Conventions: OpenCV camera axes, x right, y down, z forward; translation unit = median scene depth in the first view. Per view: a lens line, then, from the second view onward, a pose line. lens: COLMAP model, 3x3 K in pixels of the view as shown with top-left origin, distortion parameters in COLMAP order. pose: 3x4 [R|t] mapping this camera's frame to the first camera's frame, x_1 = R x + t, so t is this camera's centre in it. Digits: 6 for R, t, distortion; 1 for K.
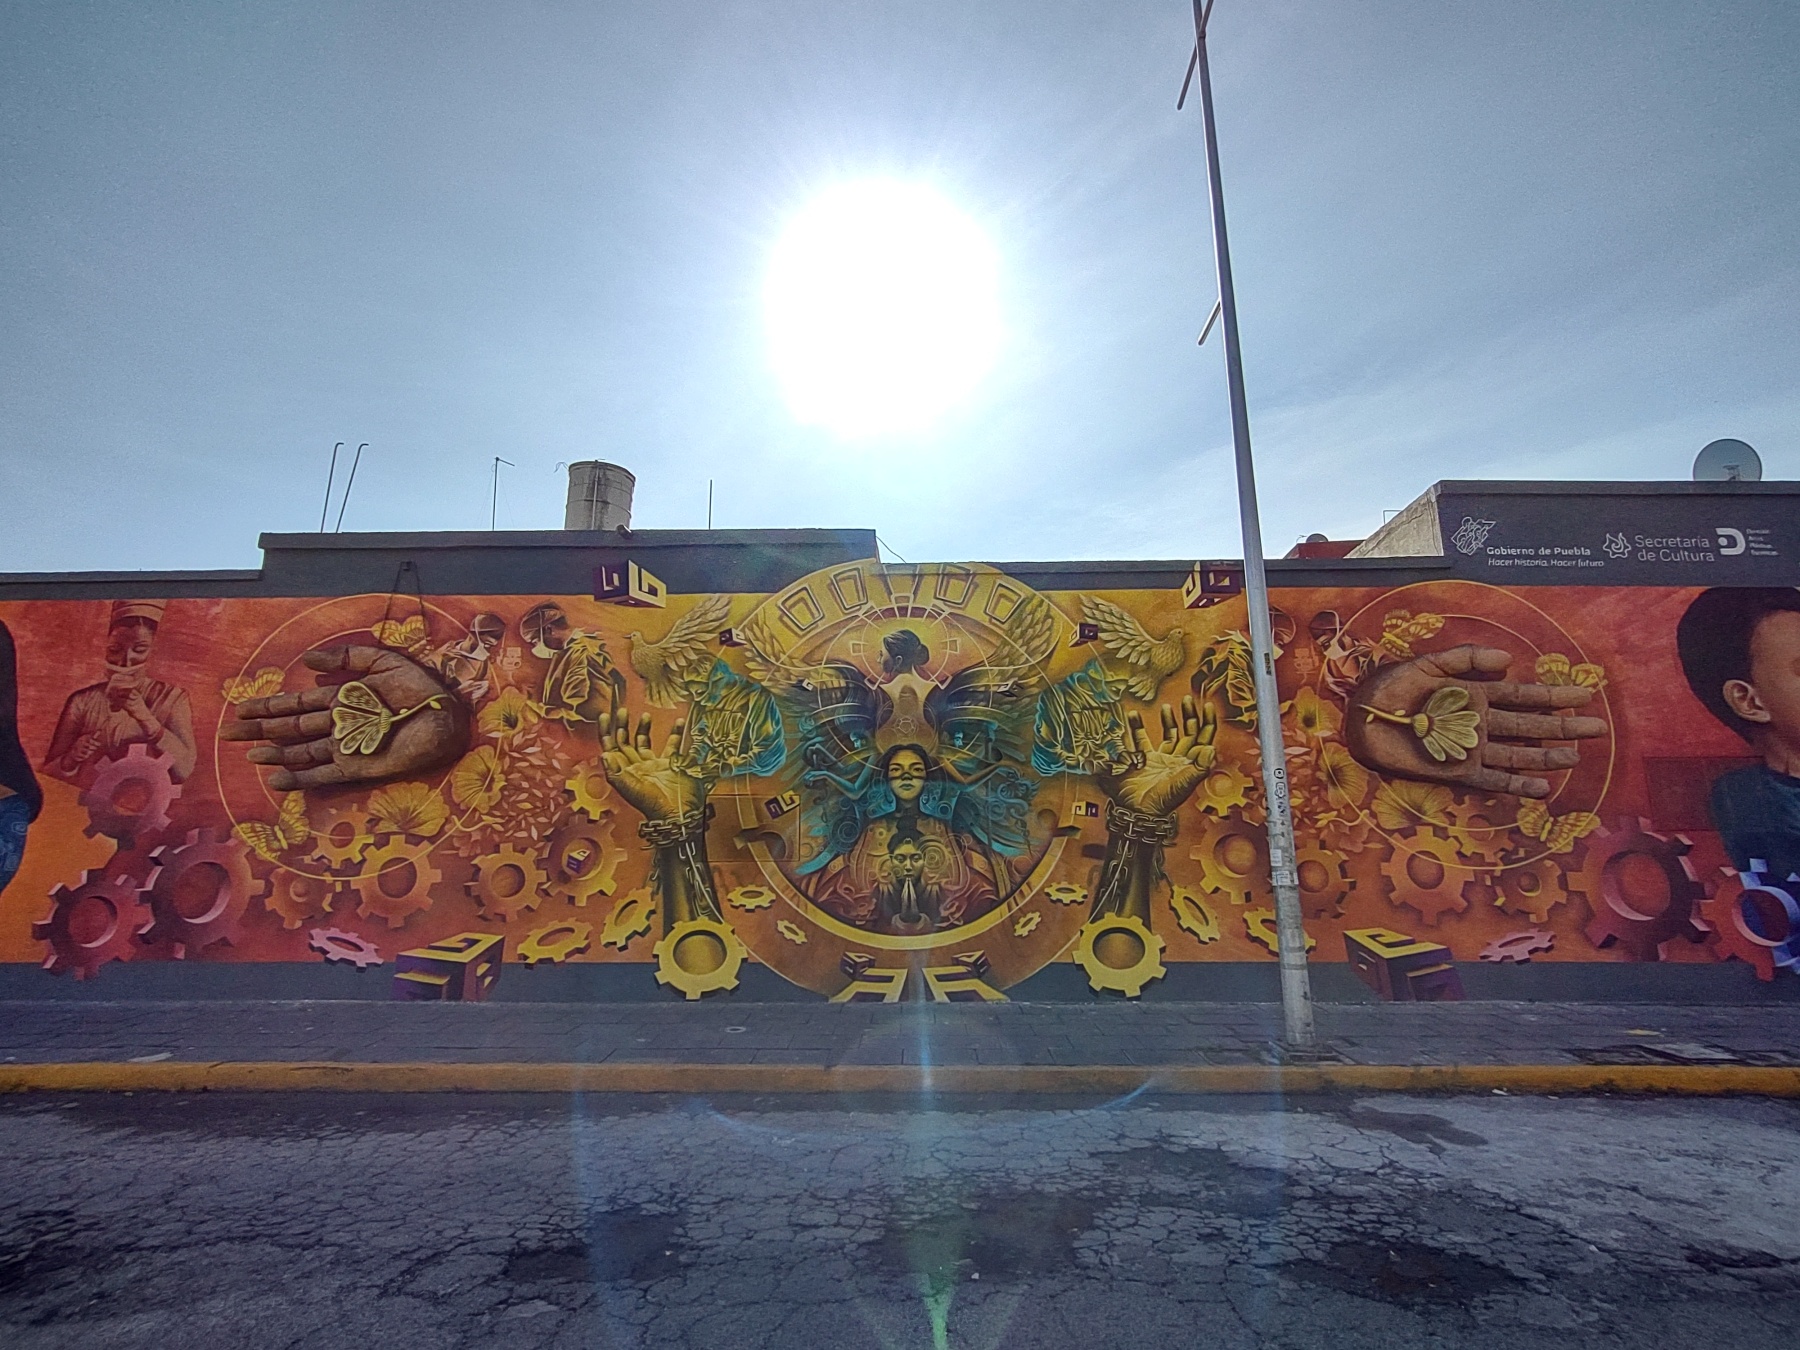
lens RADIAL K [[810.6, 0, 900.0], [0, 810.6, 675.0], [0, 0, 1]] dist [-0.007816, -0.000010]
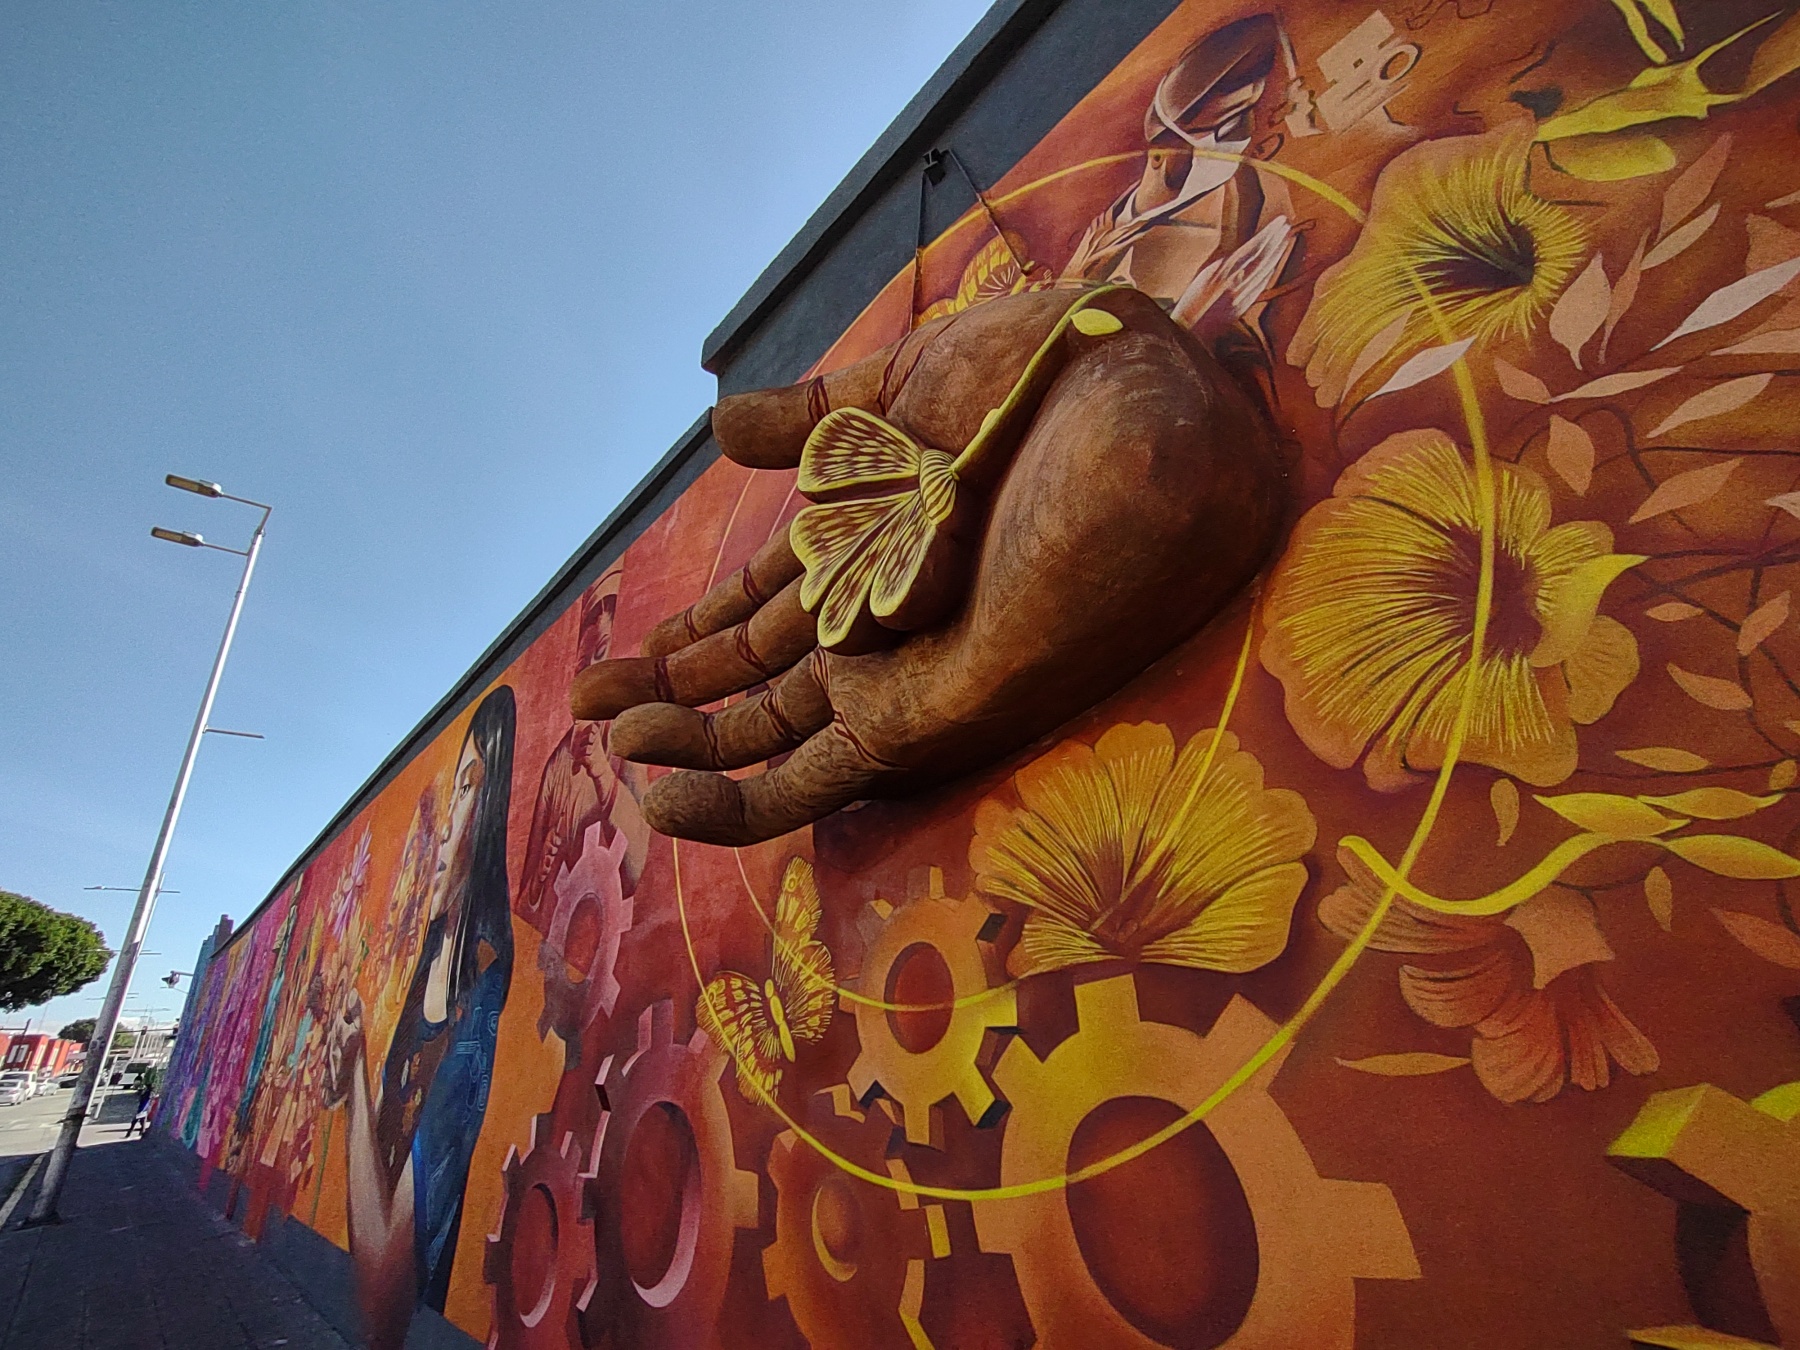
lens RADIAL K [[810.6, 0, 900.0], [0, 810.6, 675.0], [0, 0, 1]] dist [-0.007816, -0.000010]
pose [[0.675396, -0.326045, -0.661464, -0.256597], [0.184100, 0.943101, -0.276891, 0.089539], [0.714106, 0.065236, 0.696991, 0.422411]]
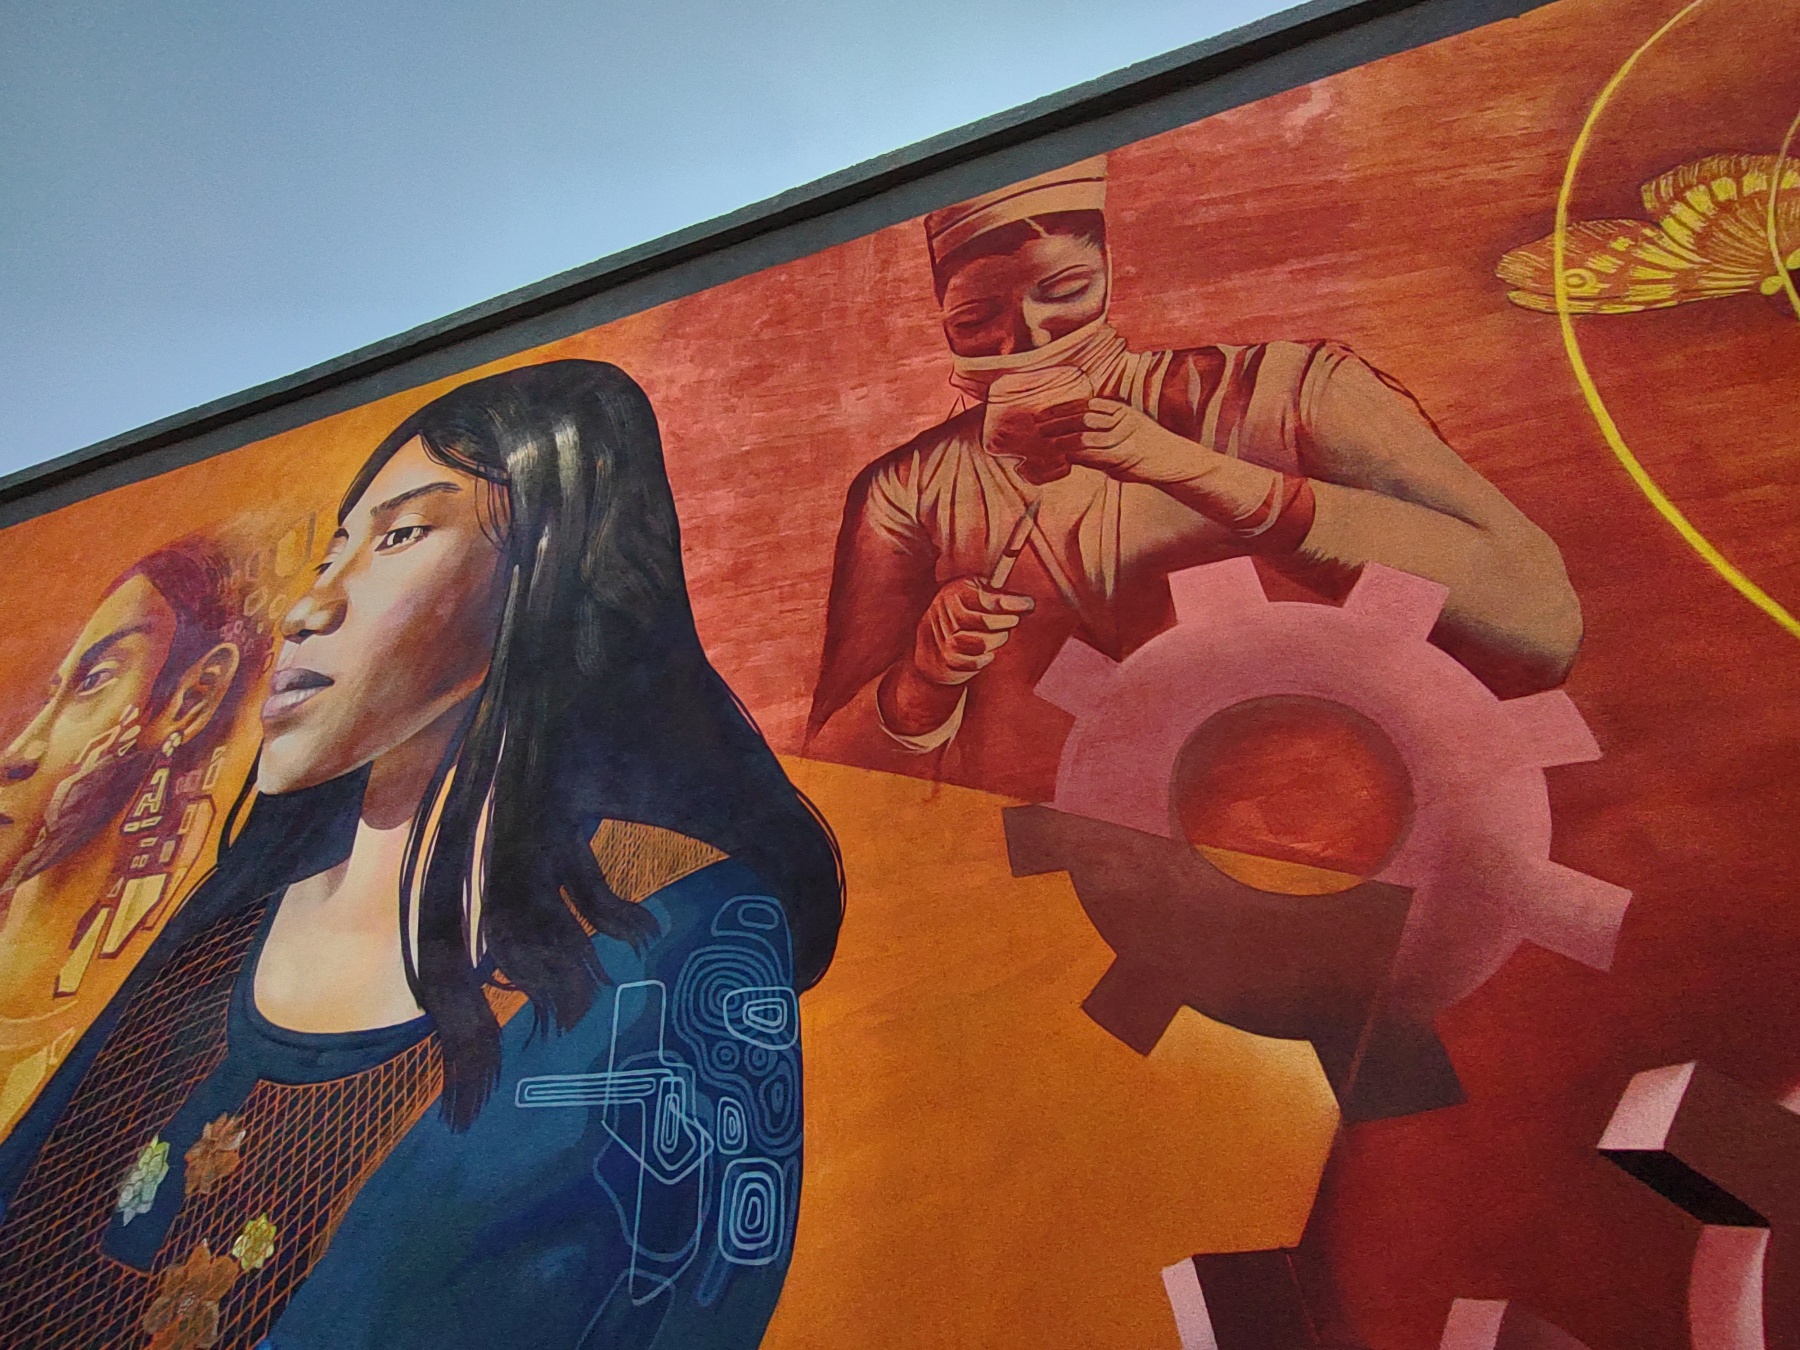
lens RADIAL K [[731.9, 0, 900.0], [0, 731.9, 675.0], [0, 0, 1]] dist [-0.001449, -0.000064]
pose [[0.961520, -0.175654, -0.211247, -0.529449], [0.114437, 0.955099, -0.273296, 0.085162], [0.249767, 0.238605, 0.938448, 0.427122]]
